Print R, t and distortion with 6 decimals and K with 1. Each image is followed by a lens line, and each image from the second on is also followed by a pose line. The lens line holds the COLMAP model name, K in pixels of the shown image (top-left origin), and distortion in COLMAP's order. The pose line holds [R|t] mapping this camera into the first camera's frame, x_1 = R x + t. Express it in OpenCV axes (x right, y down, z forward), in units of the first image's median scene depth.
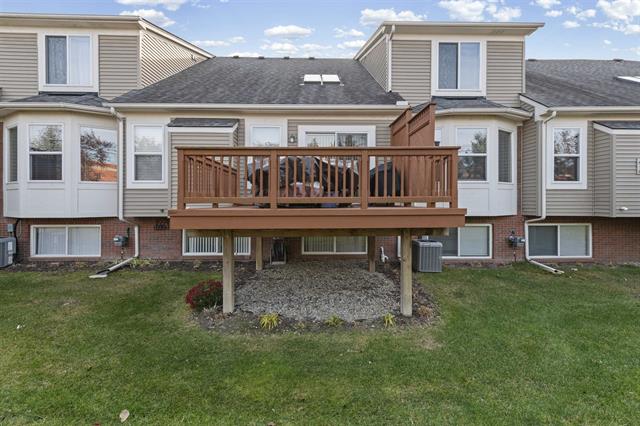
lens RADIAL K [[299.2, 0, 319.7], [0, 299.2, 209.3], [0, 0, 1]] dist [0.010657, -0.000152]
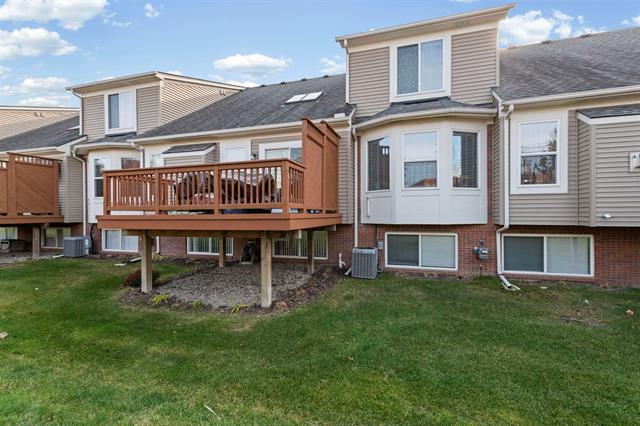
lens RADIAL K [[295.3, 0, 320.5], [0, 295.3, 223.1], [0, 0, 1]] dist [0.009714, -0.000026]
pose [[0.945730, 0.006219, -0.324895, 0.501880], [-0.004337, 0.999969, 0.006518, 0.013957], [0.324925, -0.004755, 0.945728, 0.002043]]
